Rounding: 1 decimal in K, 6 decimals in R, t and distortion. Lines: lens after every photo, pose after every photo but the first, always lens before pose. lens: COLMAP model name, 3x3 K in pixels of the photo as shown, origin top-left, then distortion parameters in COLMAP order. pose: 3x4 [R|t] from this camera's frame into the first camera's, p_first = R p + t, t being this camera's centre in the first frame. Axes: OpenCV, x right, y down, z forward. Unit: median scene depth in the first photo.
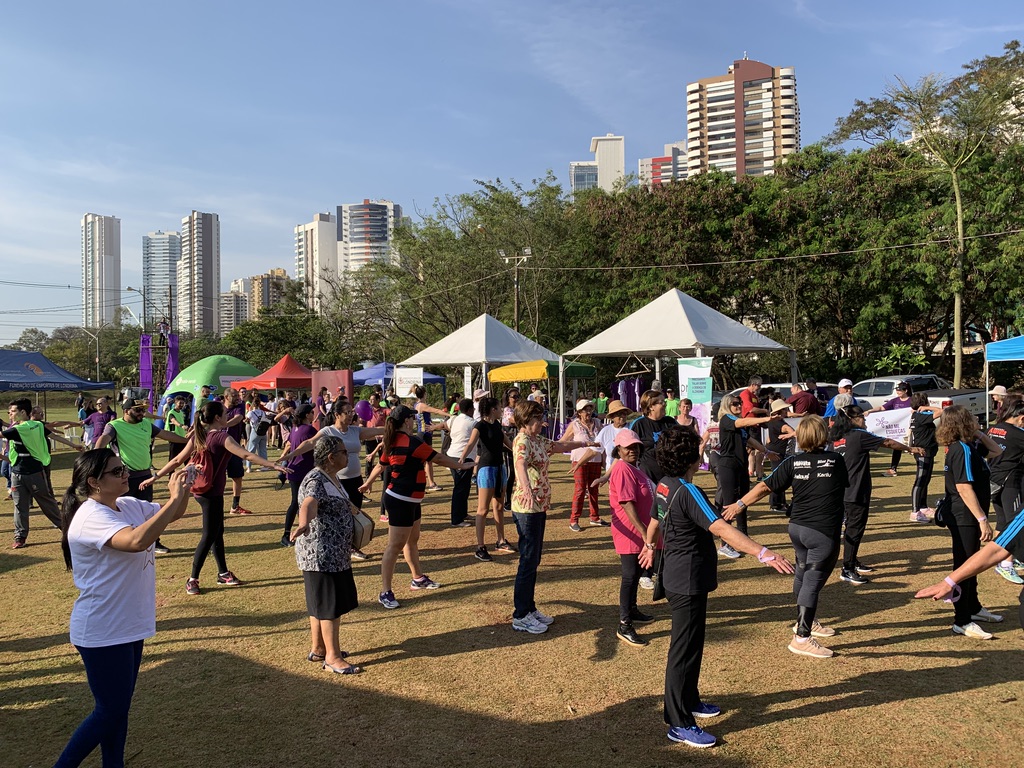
lens RADIAL K [[777.5, 0, 510.0], [0, 777.5, 373.3], [0, 0, 1]] dist [0.050922, -0.057694]
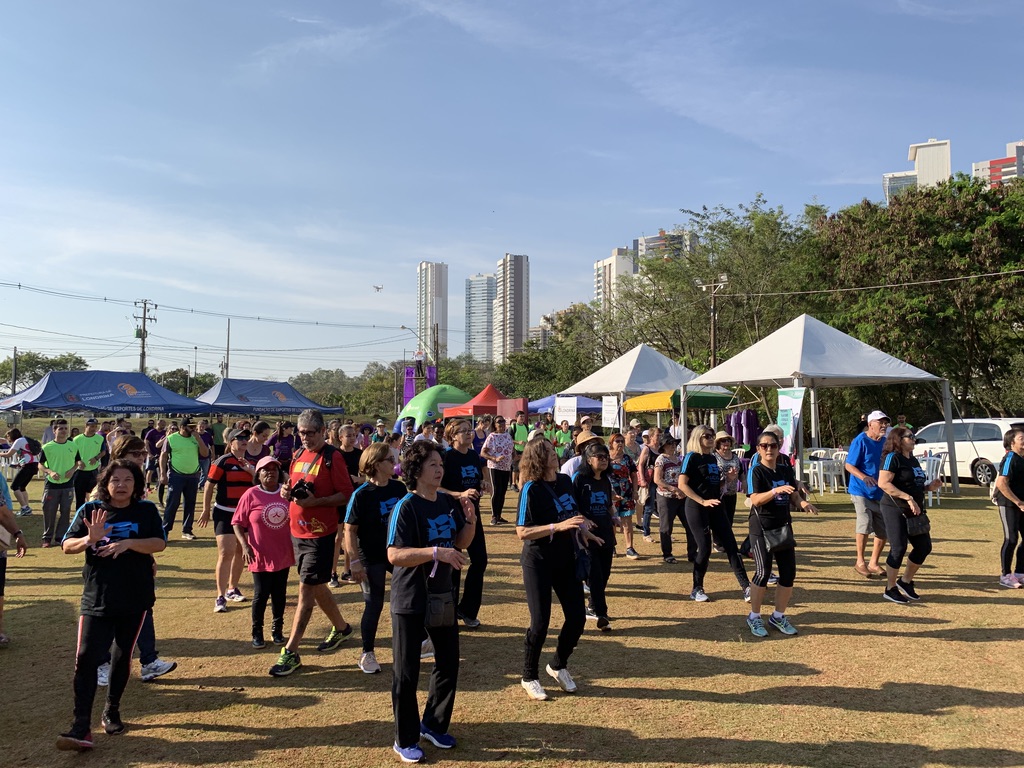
lens RADIAL K [[777.5, 0, 515.1], [0, 777.5, 375.4], [0, 0, 1]] dist [0.050922, -0.057694]
pose [[0.931195, -0.002607, -0.364512, 0.116850], [-0.010734, 0.999345, -0.034571, 0.000575], [0.364364, 0.036105, 0.930557, -0.000610]]
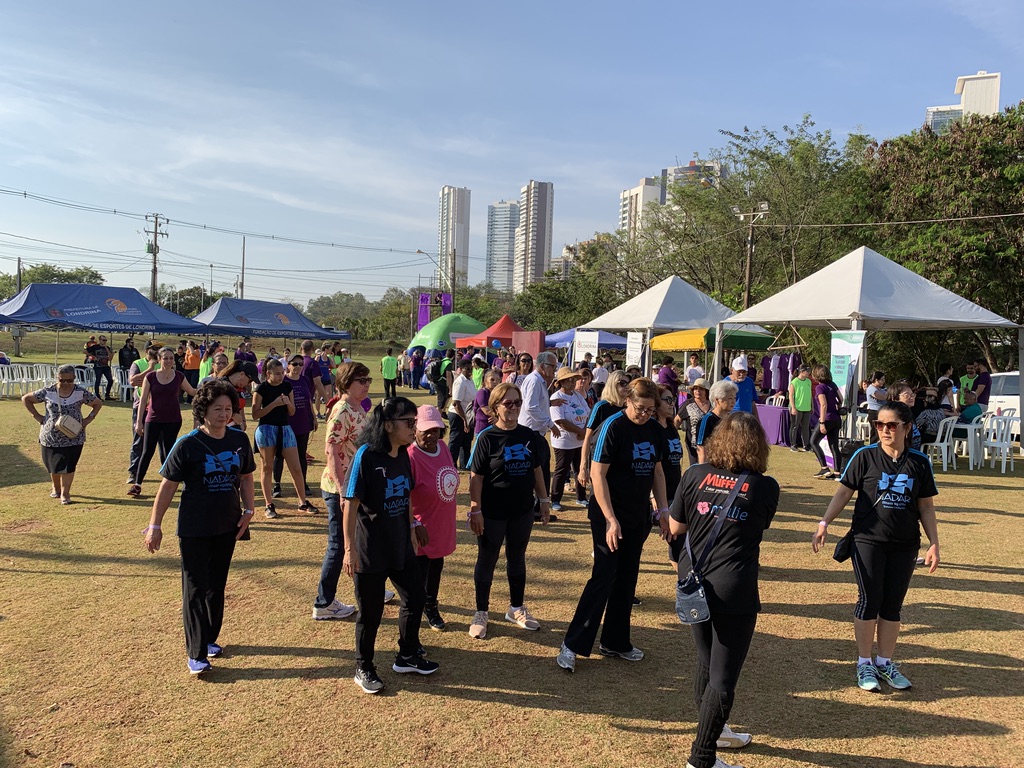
lens RADIAL K [[777.5, 0, 521.0], [0, 777.5, 381.7], [0, 0, 1]] dist [0.050922, -0.057694]
pose [[0.923991, 0.066582, -0.376574, 0.100408], [-0.046070, 0.996935, 0.063226, -0.001132], [0.379629, -0.041072, 0.924227, 0.047648]]
